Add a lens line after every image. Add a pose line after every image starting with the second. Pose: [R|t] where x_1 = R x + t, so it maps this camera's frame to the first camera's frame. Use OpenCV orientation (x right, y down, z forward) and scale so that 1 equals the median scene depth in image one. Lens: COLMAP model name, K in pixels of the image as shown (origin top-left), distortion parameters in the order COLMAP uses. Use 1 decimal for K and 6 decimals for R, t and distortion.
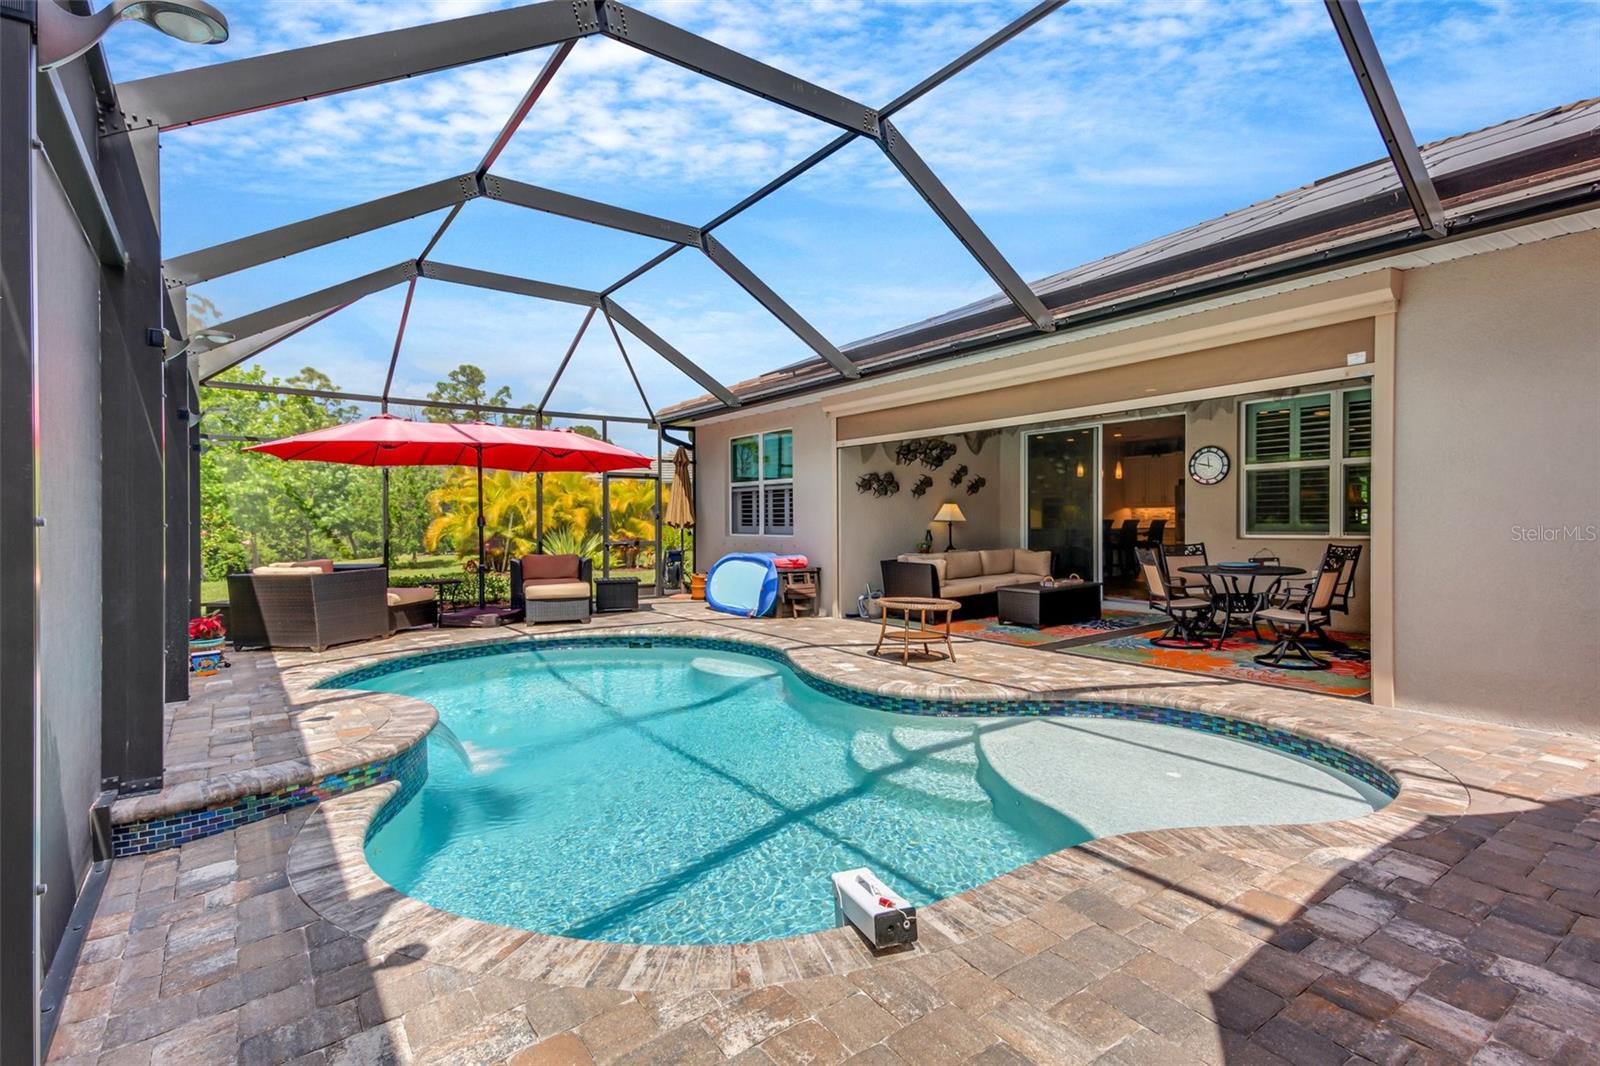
lens RADIAL K [[766.8, 0, 807.9], [0, 766.8, 529.0], [0, 0, 1]] dist [0.070329, -0.021915]
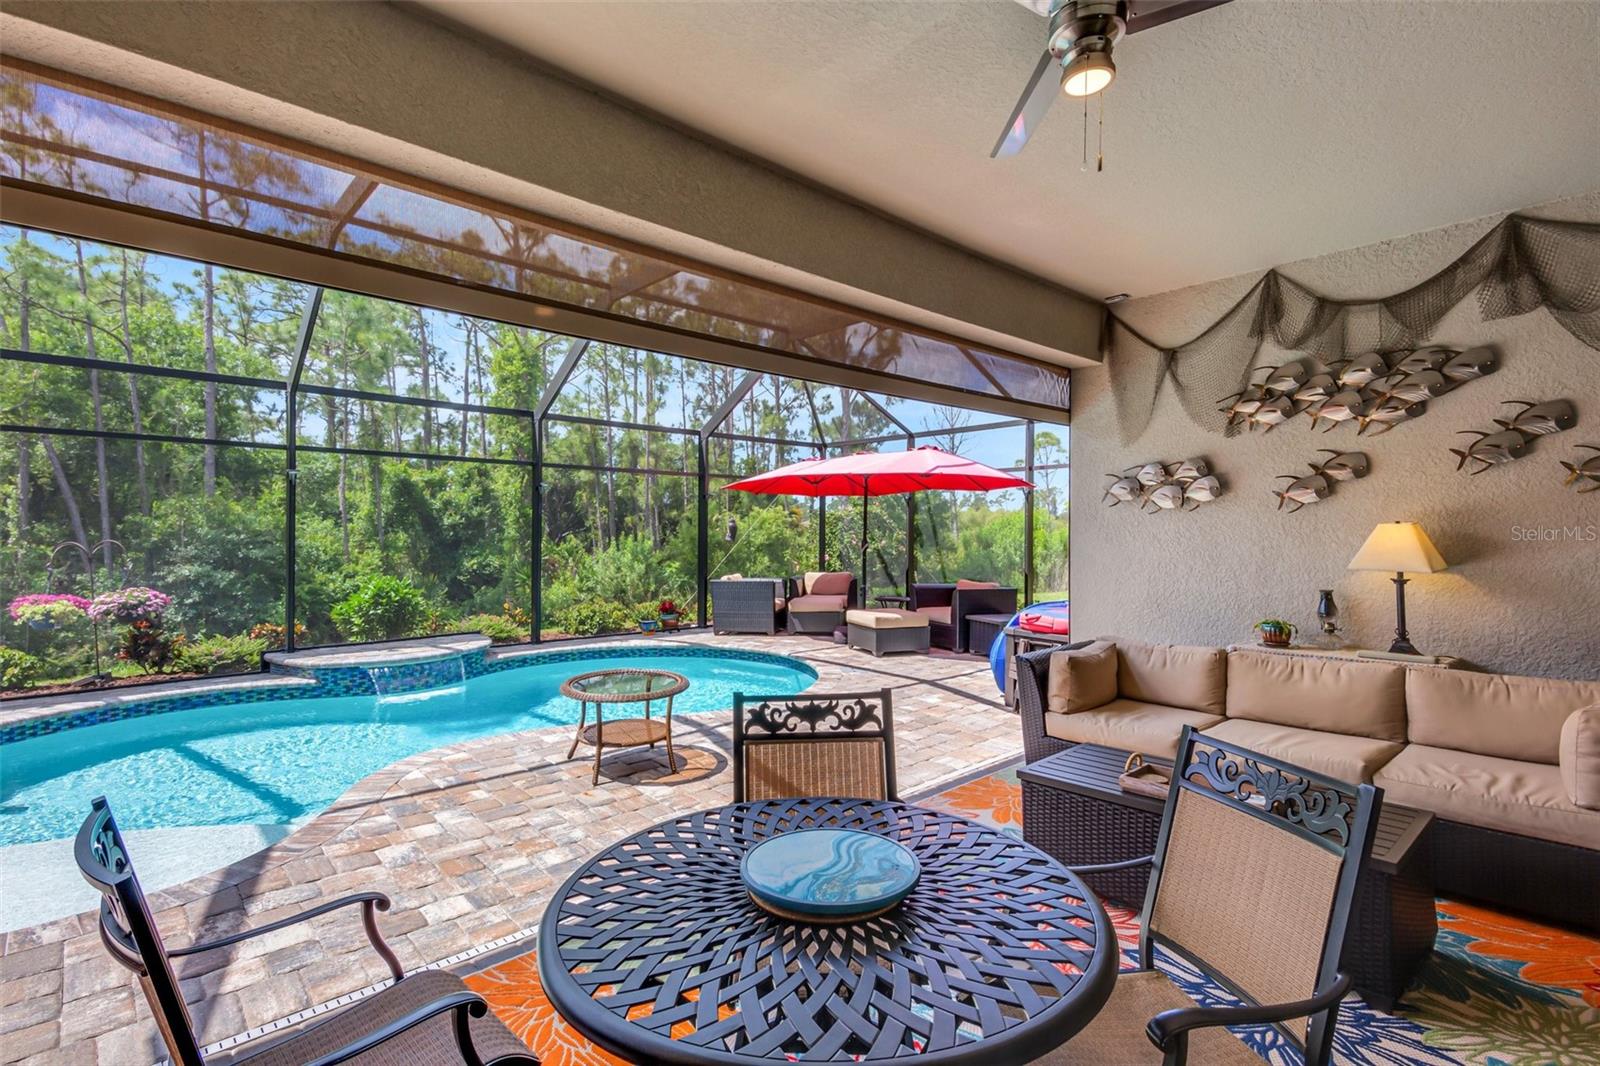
lens RADIAL K [[766.8, 0, 807.9], [0, 766.8, 529.0], [0, 0, 1]] dist [0.070329, -0.021915]
pose [[0.100966, 0.002677, -0.994886, 0.579102], [-0.013522, 0.999908, 0.001318, -0.029336], [0.994798, 0.013320, 0.100993, 0.764577]]
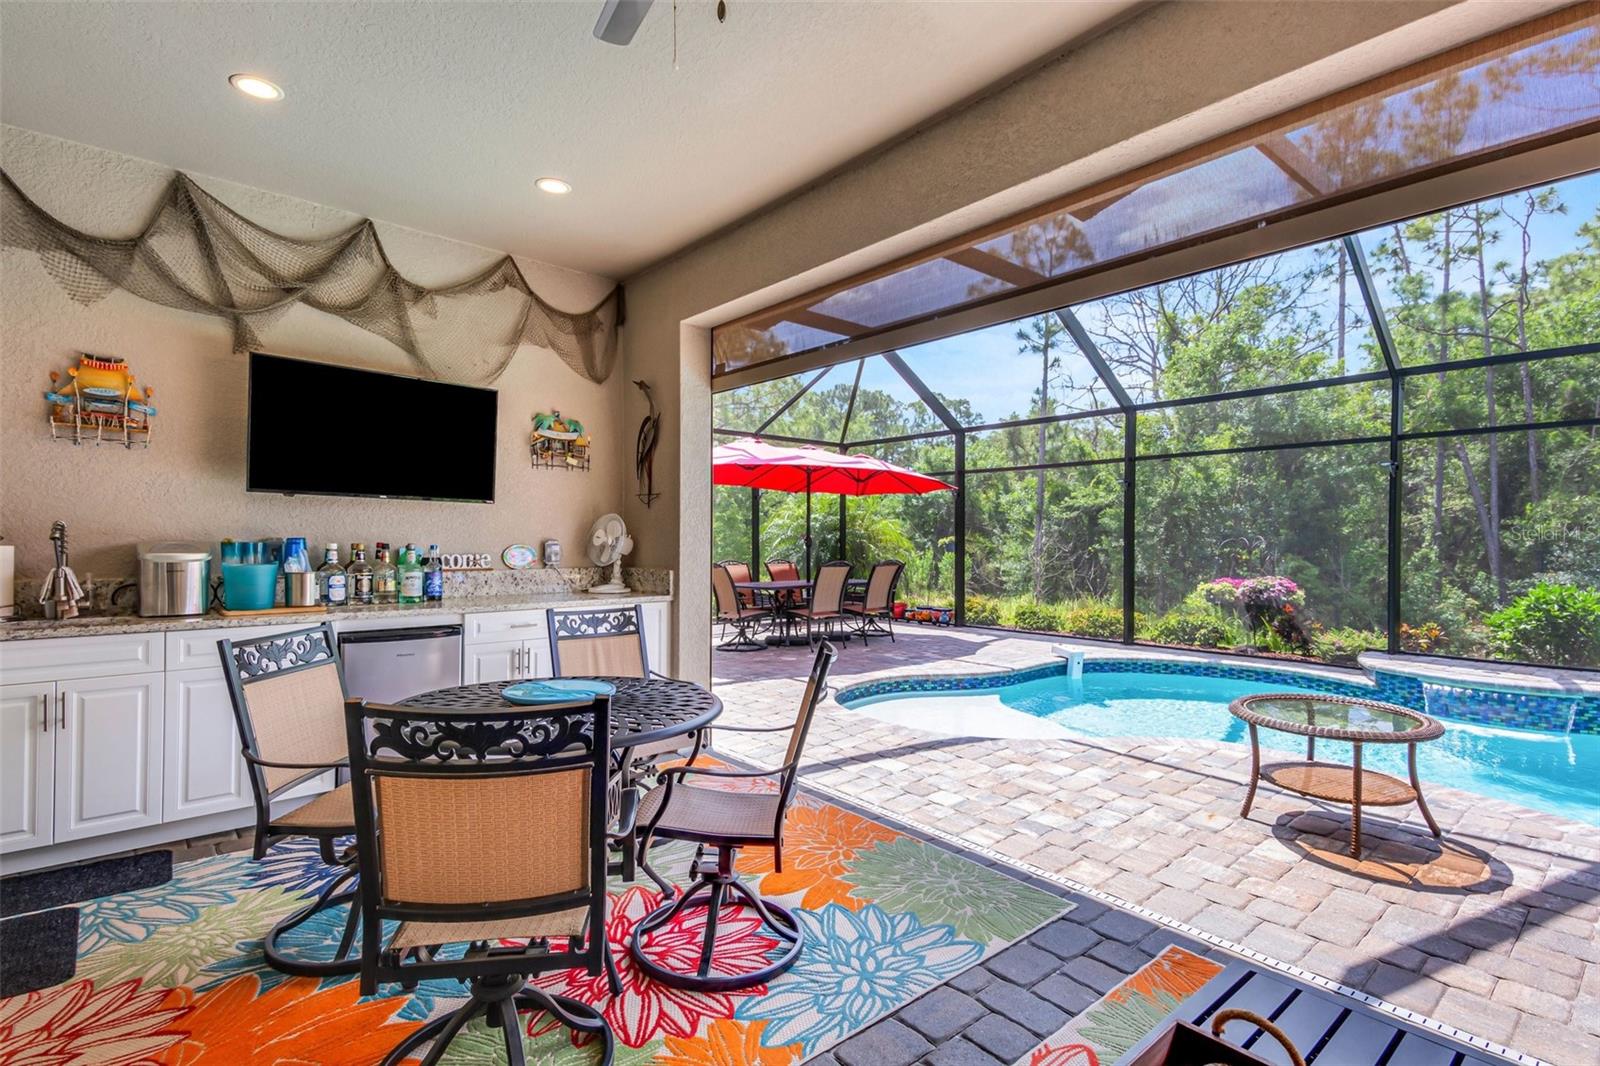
lens RADIAL K [[766.8, 0, 807.9], [0, 766.8, 529.0], [0, 0, 1]] dist [0.070329, -0.021915]
pose [[-0.997216, -0.000382, -0.074562, 0.365260], [-0.000430, 1.000000, 0.000634, -0.019006], [0.074562, 0.000664, -0.997216, 1.045802]]
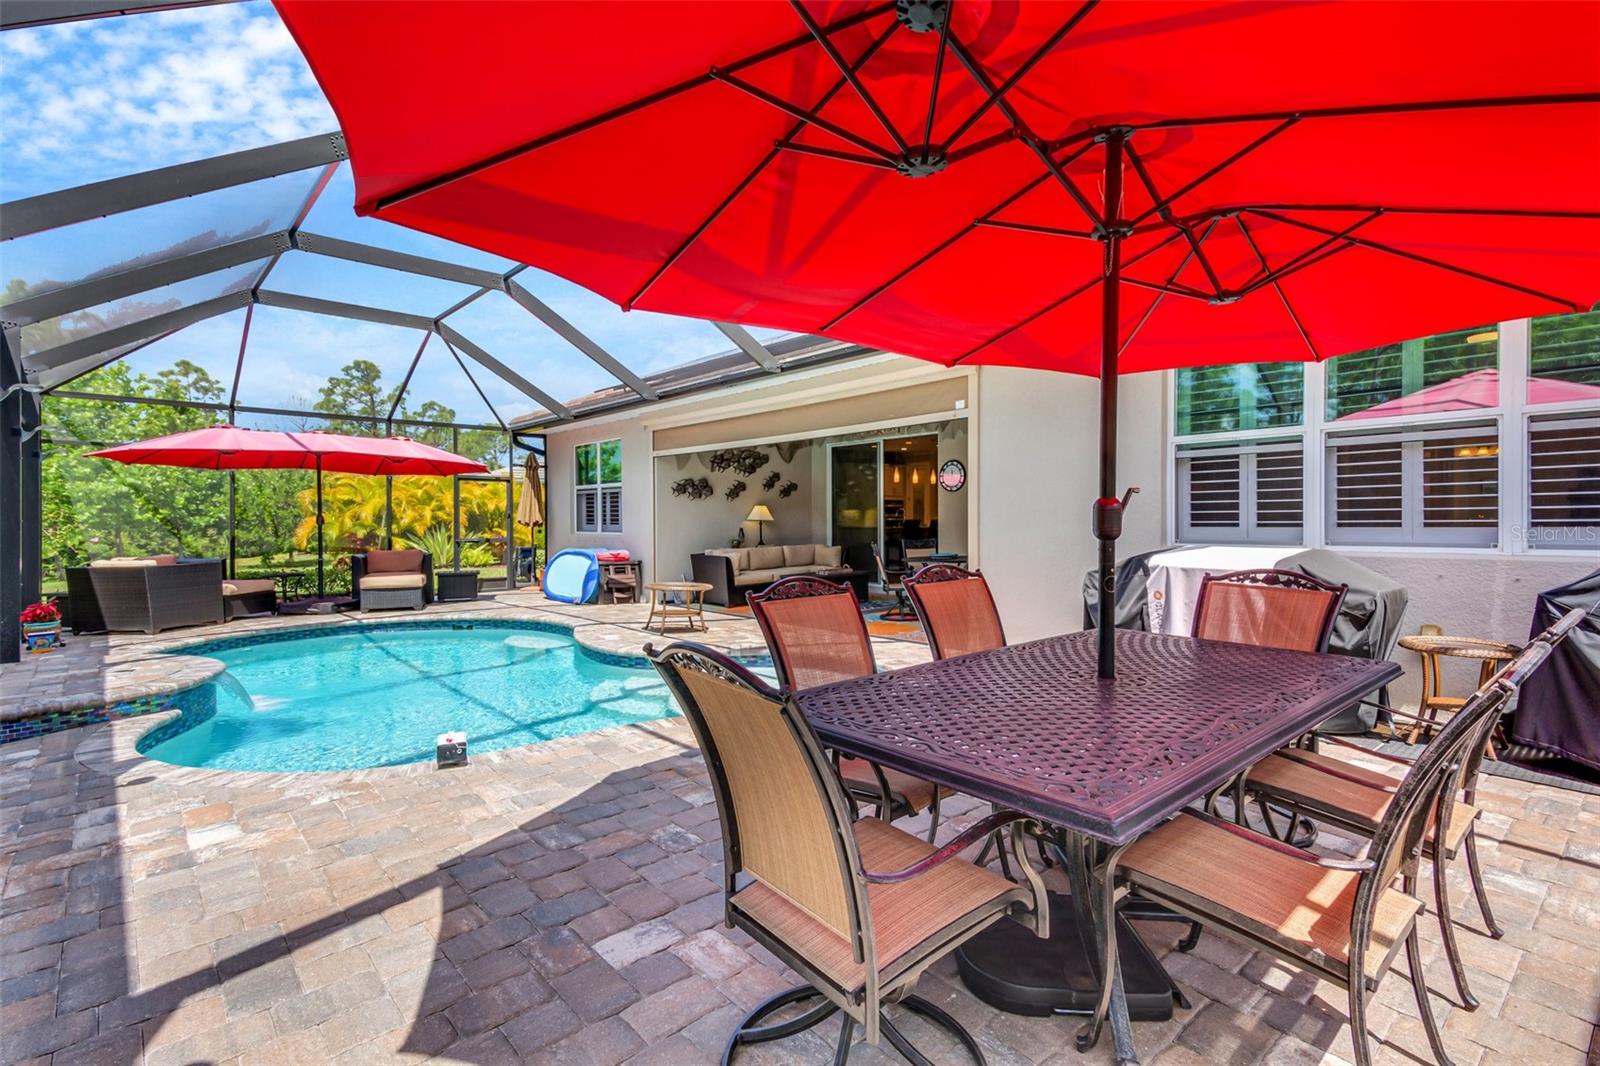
lens RADIAL K [[766.8, 0, 807.9], [0, 766.8, 529.0], [0, 0, 1]] dist [0.070329, -0.021915]
pose [[0.995733, -0.000606, 0.092277, 0.165156], [0.000495, 0.999999, 0.001219, 0.001566], [-0.092278, -0.001168, 0.995733, -0.180470]]
